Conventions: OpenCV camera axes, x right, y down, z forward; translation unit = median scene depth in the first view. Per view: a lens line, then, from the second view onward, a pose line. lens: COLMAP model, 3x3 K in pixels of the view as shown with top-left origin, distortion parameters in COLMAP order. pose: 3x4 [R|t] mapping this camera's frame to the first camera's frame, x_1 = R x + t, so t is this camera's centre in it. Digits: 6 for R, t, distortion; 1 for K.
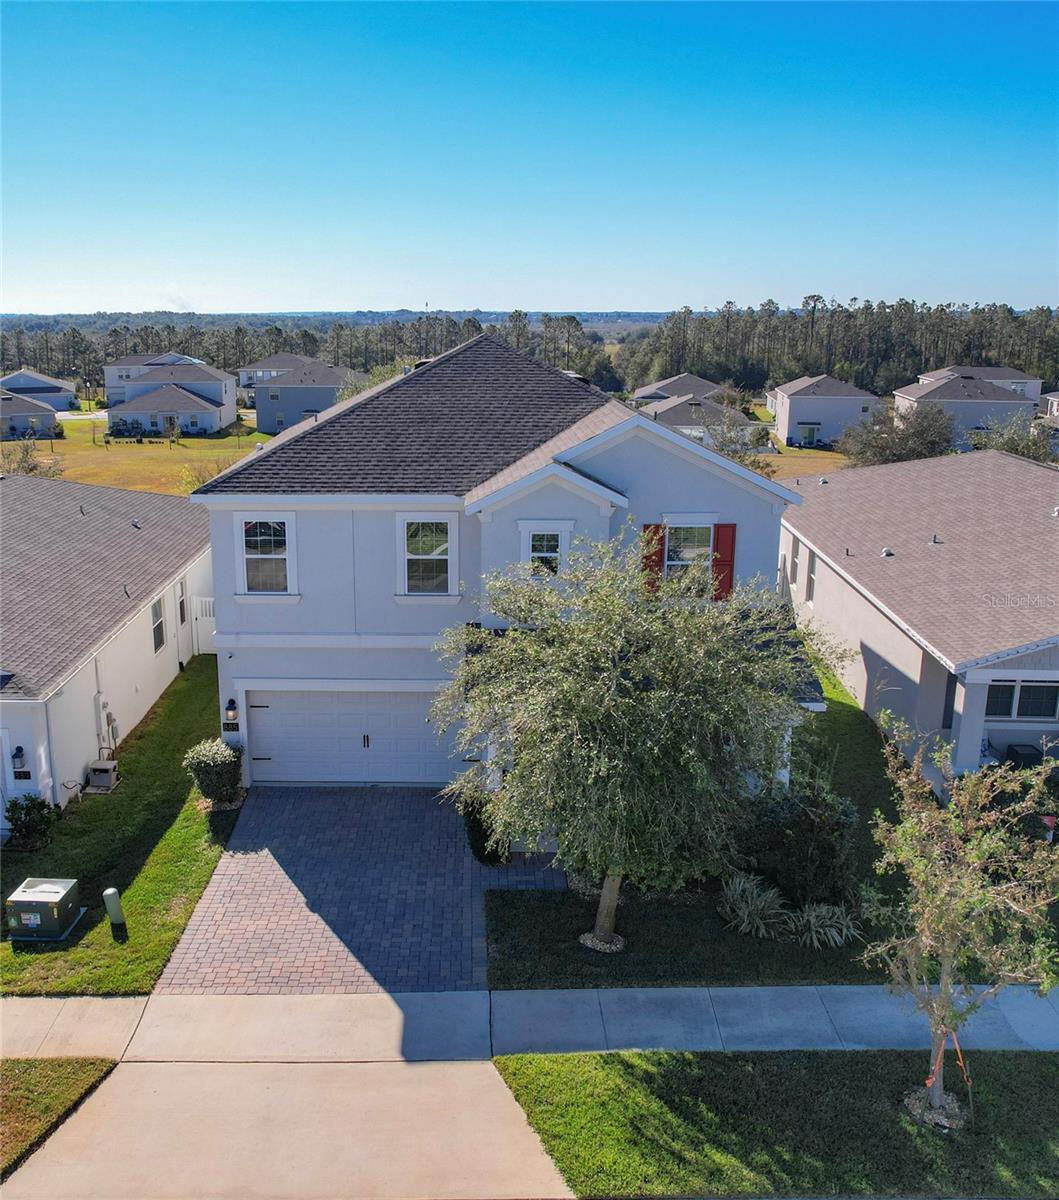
lens RADIAL K [[1020.4, 0, 454.8], [0, 1020.4, 598.1], [0, 0, 1]] dist [-0.001261, -0.000257]
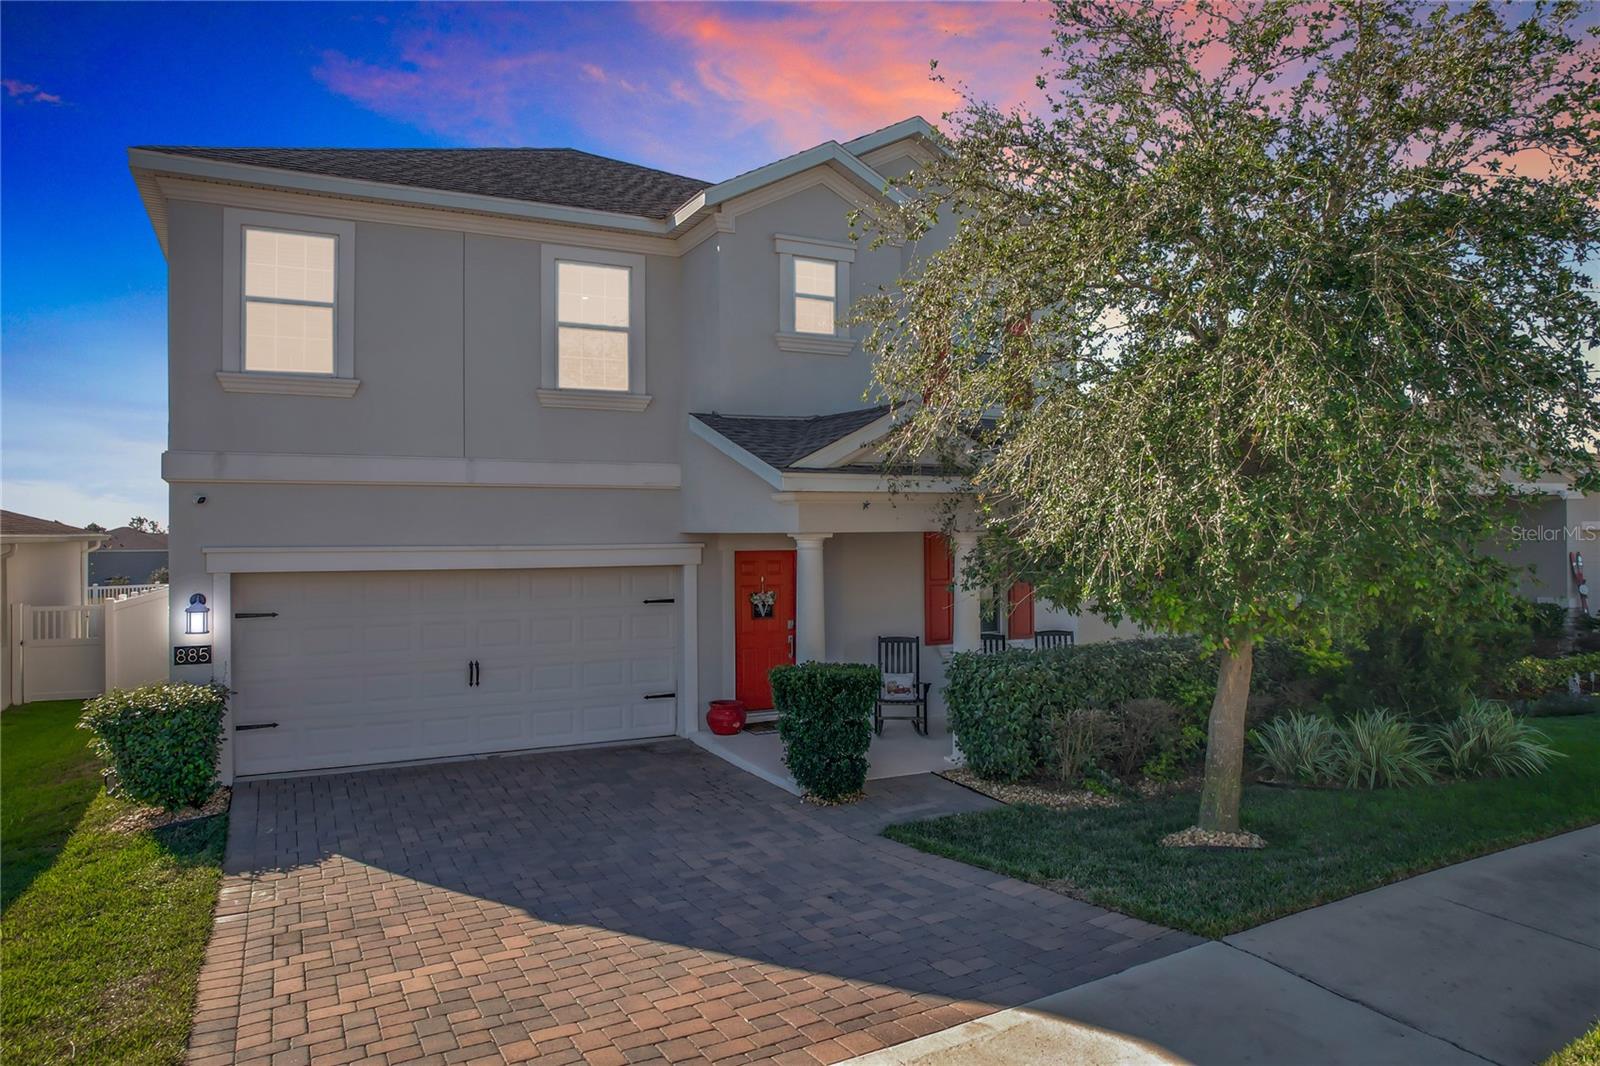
lens RADIAL K [[960.5, 0, 740.5], [0, 960.5, 528.3], [0, 0, 1]] dist [-0.023727, -0.001099]
pose [[0.898349, 0.001902, 0.439278, -0.202368], [0.109015, 0.967743, -0.227133, 0.217202], [-0.425541, 0.251933, 0.869163, 0.533860]]
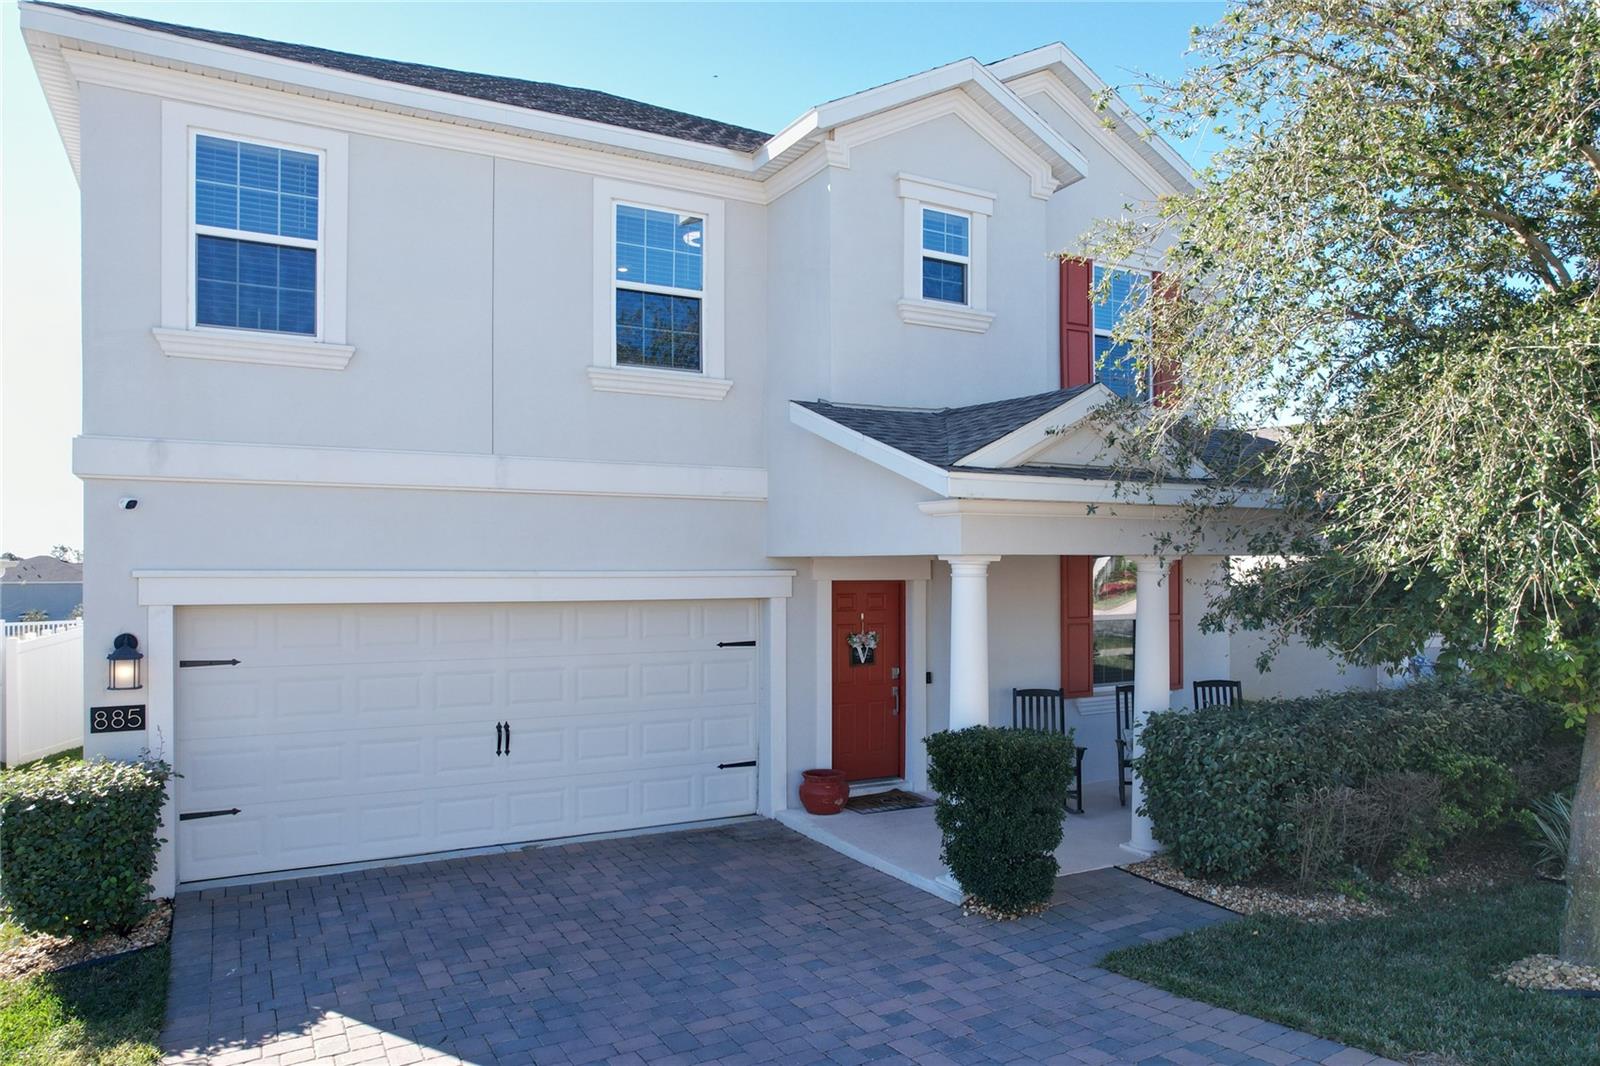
lens RADIAL K [[1029.7, 0, 801.1], [0, 1029.7, 574.6], [0, 0, 1]] dist [-0.046541, 0.041355]
pose [[0.867616, 0.002329, 0.497229, -0.207980], [0.117025, 0.970943, -0.208745, 0.194983], [-0.483268, 0.239298, 0.842133, 0.642068]]
